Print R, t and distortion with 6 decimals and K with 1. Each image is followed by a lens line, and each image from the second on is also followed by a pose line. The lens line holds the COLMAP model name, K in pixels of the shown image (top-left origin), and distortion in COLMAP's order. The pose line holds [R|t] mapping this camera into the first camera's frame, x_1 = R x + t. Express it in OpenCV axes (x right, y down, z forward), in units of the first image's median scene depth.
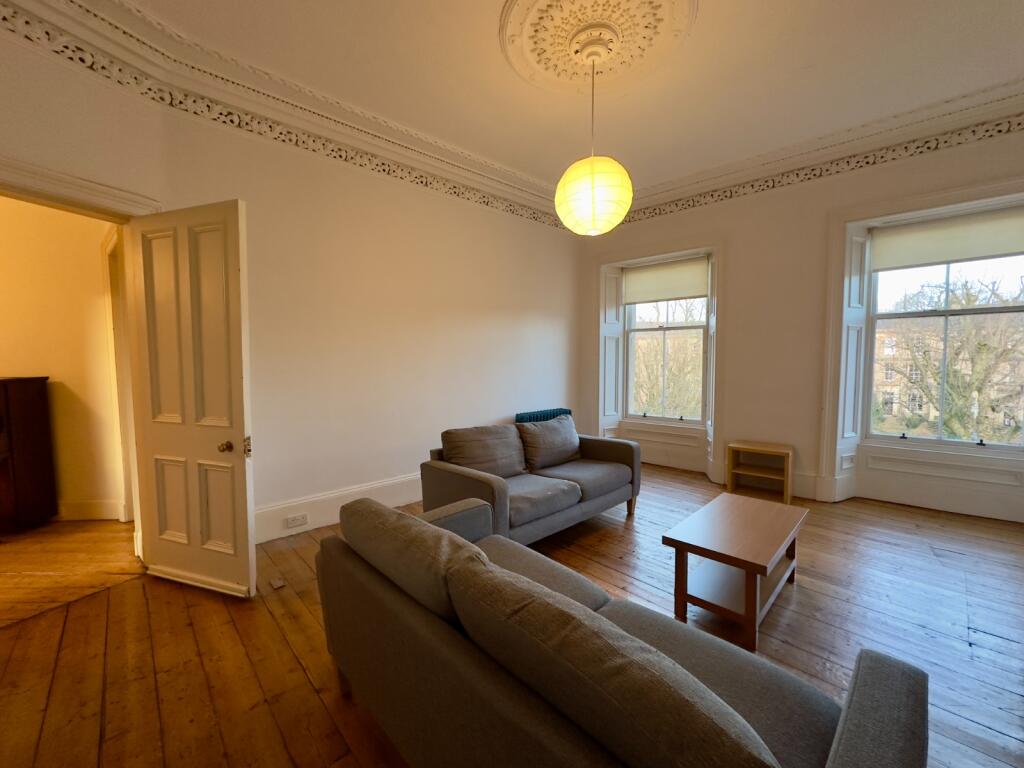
lens RADIAL K [[406.4, 0, 512.0], [0, 406.4, 384.0], [0, 0, 1]] dist [-0.001018, 0.000099]
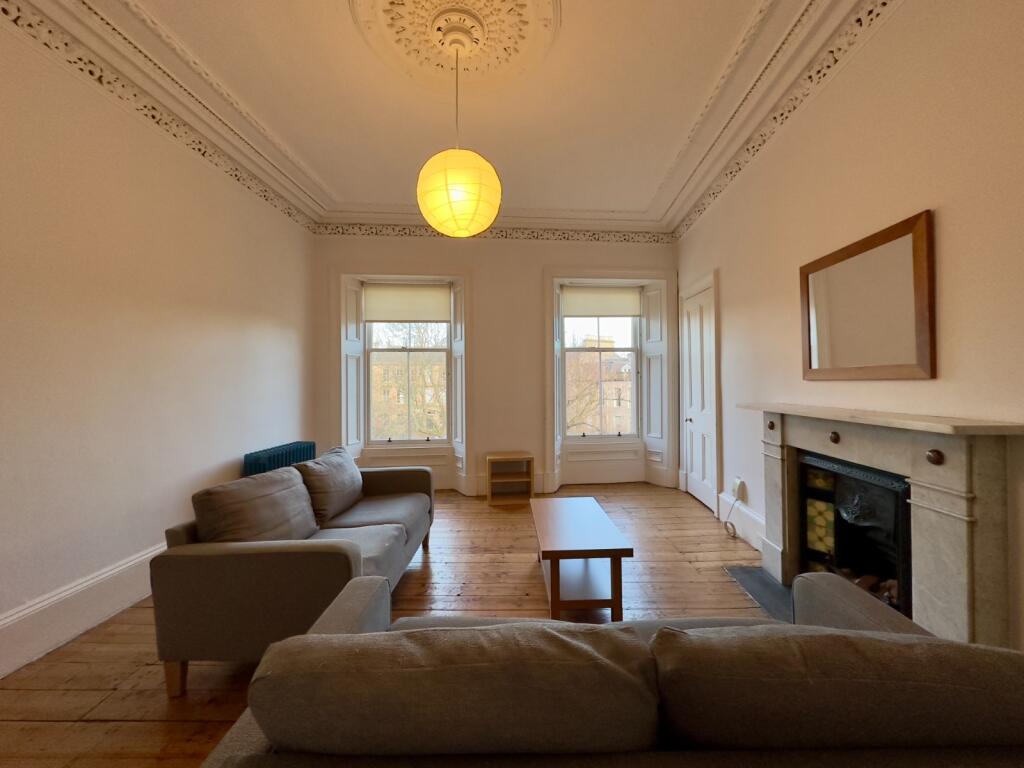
lens RADIAL K [[408.5, 0, 511.2], [0, 408.5, 390.9], [0, 0, 1]] dist [-0.000445, 0.000134]
pose [[0.695184, -0.013296, 0.718709, -0.227579], [0.044624, 0.998699, -0.024687, -0.001436], [-0.717445, 0.049234, 0.694873, 0.184006]]
